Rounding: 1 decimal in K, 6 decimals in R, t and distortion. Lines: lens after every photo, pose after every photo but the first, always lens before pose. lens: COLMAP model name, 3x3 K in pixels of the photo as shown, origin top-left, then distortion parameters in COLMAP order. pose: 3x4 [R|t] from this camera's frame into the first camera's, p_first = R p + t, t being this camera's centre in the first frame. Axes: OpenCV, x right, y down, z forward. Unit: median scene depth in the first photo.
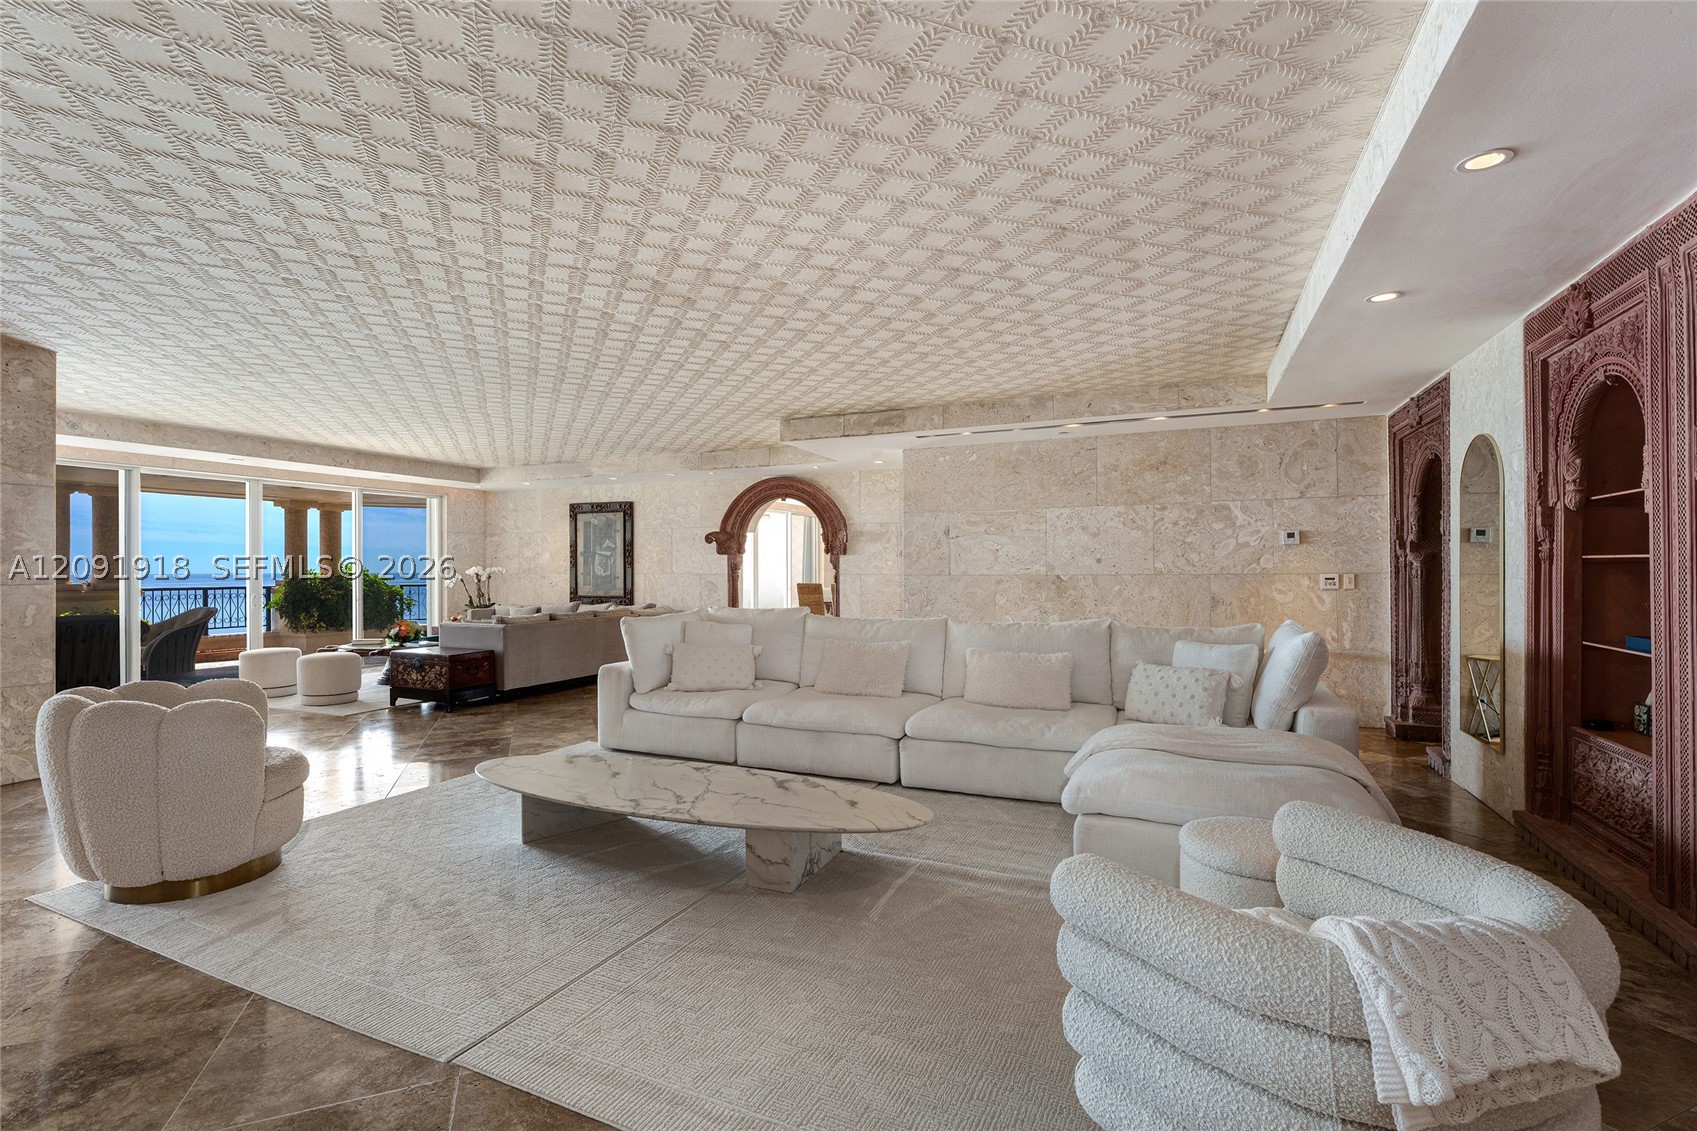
lens RADIAL K [[757.6, 0, 819.8], [0, 757.6, 567.4], [0, 0, 1]] dist [-0.000779, 0.000344]
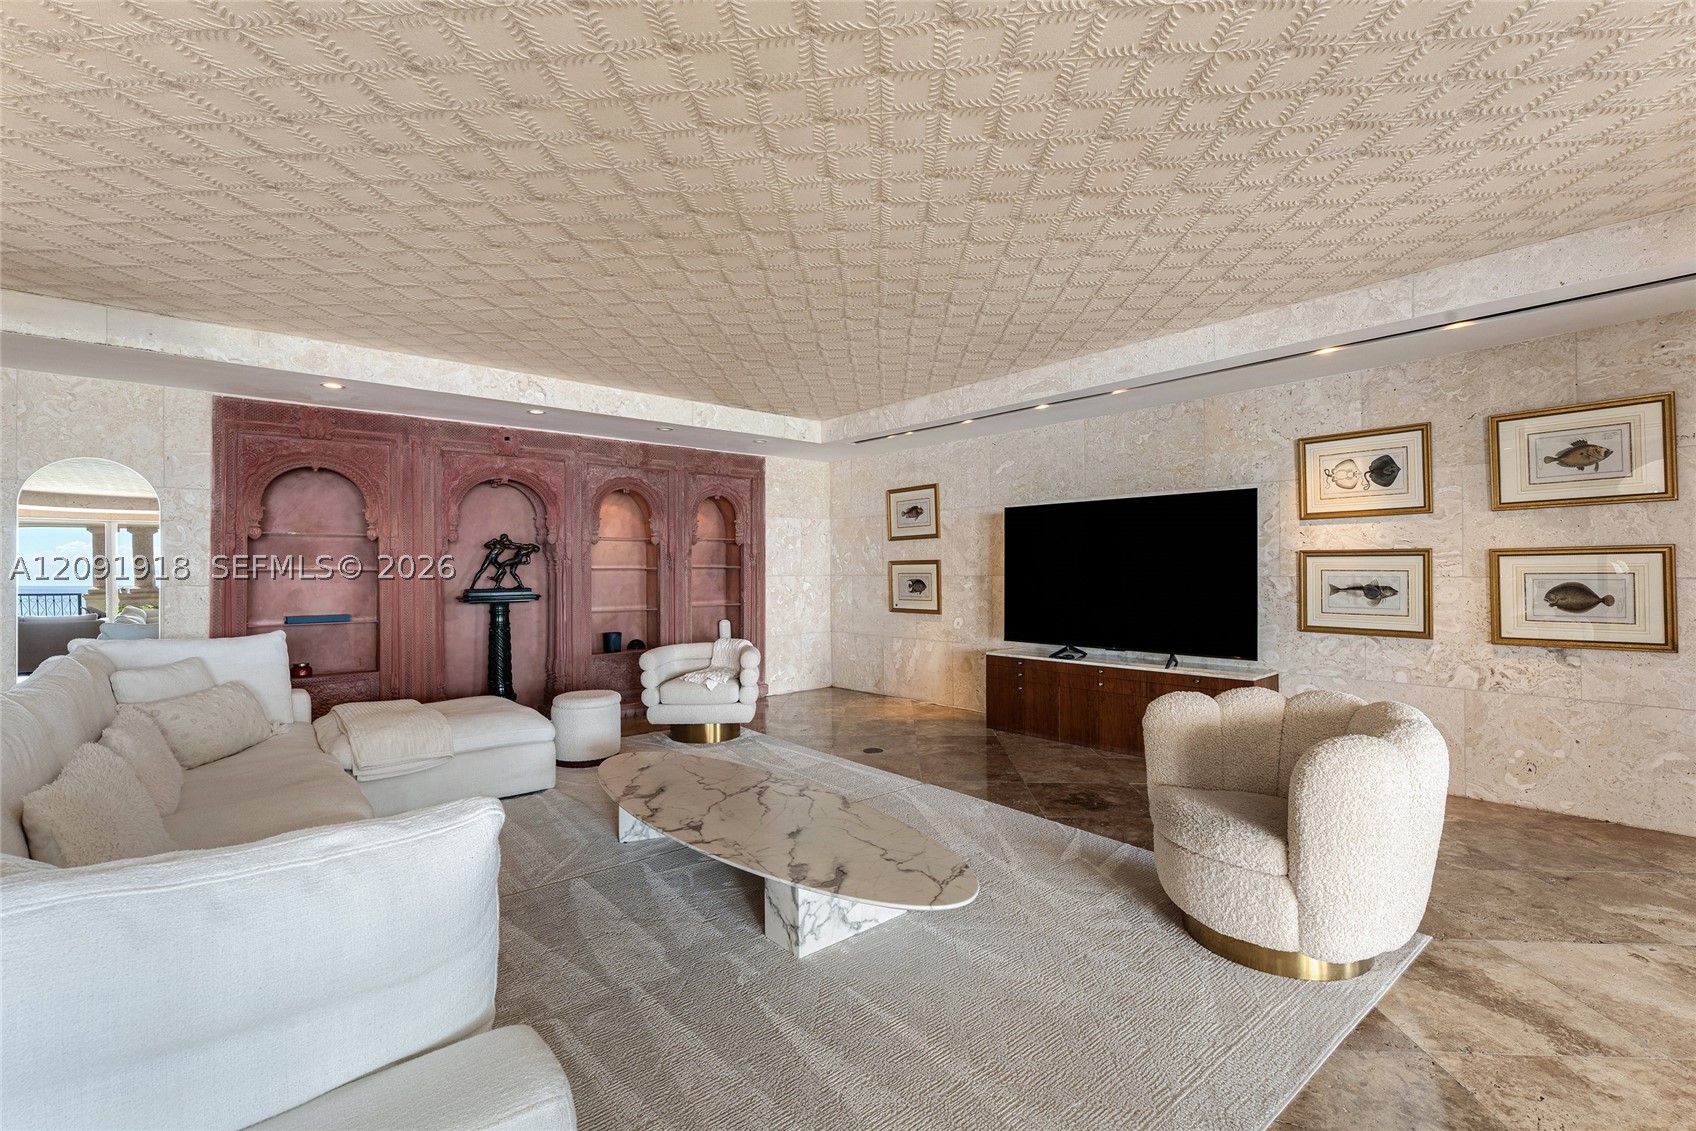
lens RADIAL K [[757.2, 0, 846.7], [0, 757.2, 569.7], [0, 0, 1]] dist [-0.000779, 0.000344]
pose [[-0.914096, 0.010916, 0.405351, -0.342133], [0.010817, 0.999938, -0.002536, 0.000997], [-0.405354, 0.002067, -0.914158, 0.906776]]
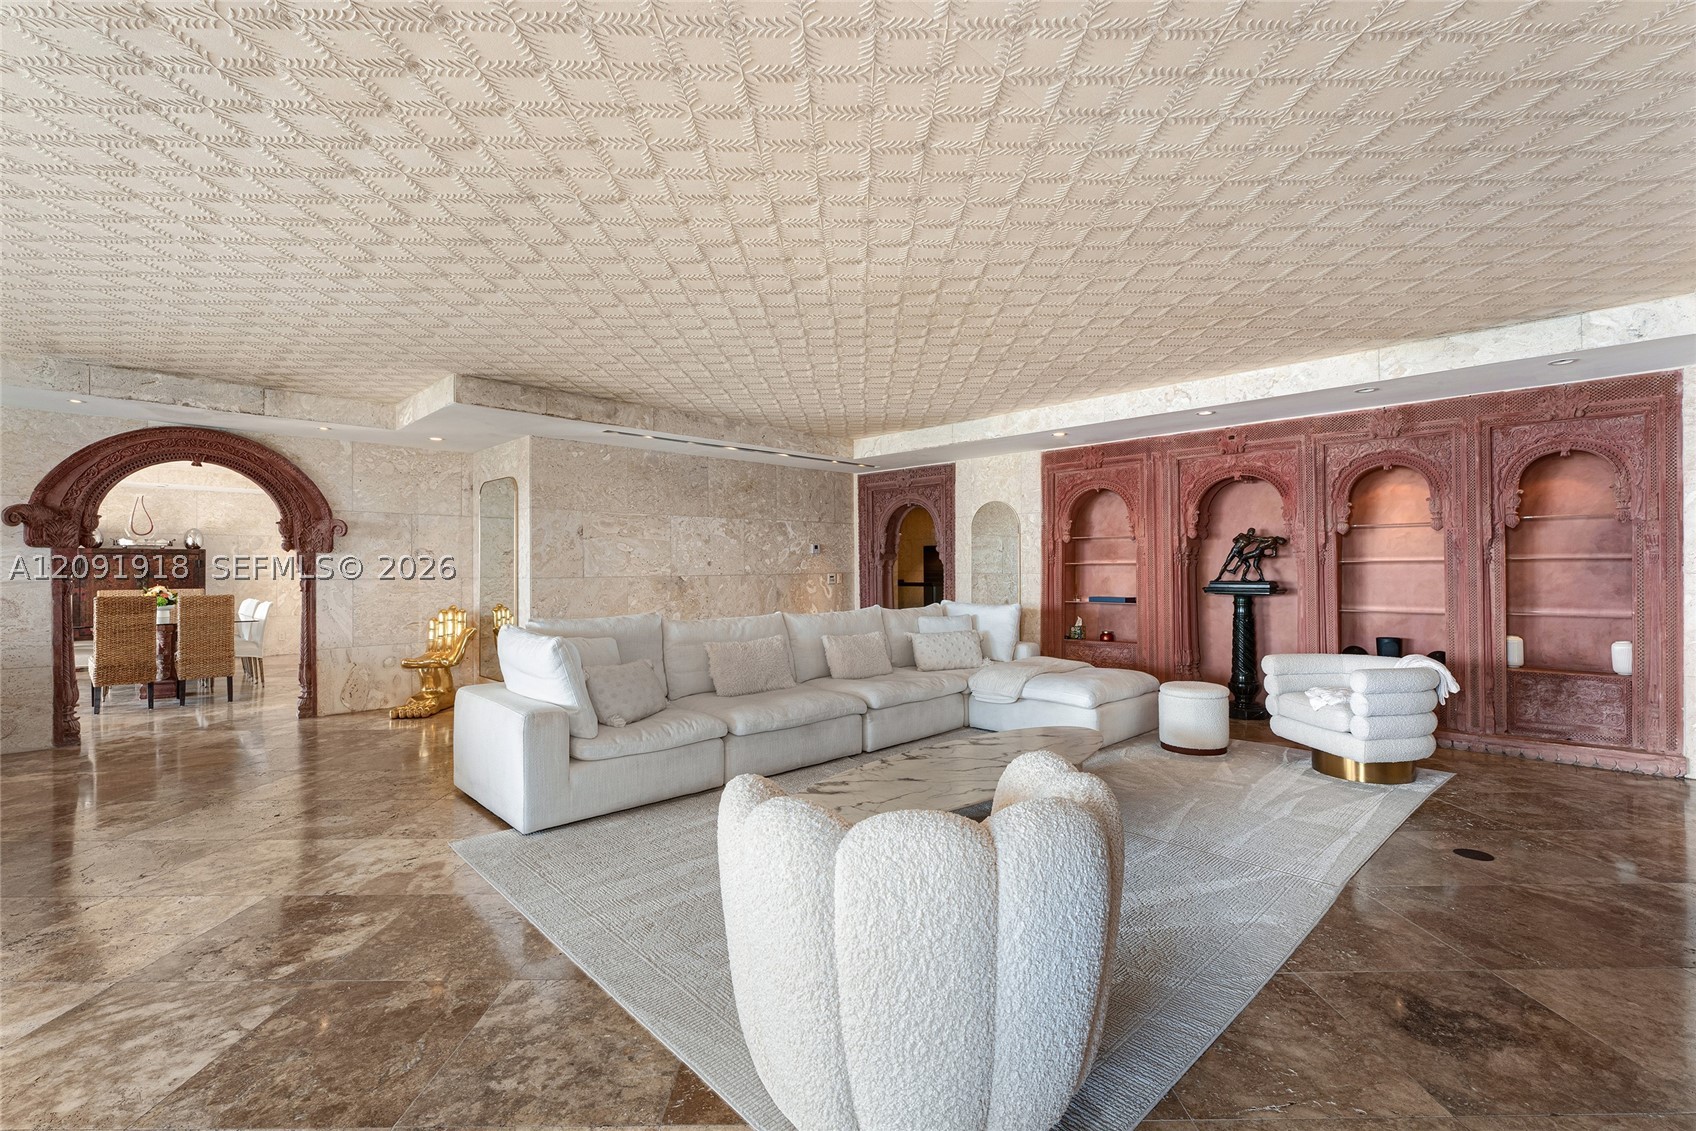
lens RADIAL K [[757.2, 0, 832.7], [0, 757.2, 561.5], [0, 0, 1]] dist [-0.000779, 0.000344]
pose [[0.366537, 0.009995, 0.930350, -0.647604], [0.002526, 0.999928, -0.011737, 0.002211], [-0.930400, 0.006652, 0.366485, 0.393870]]
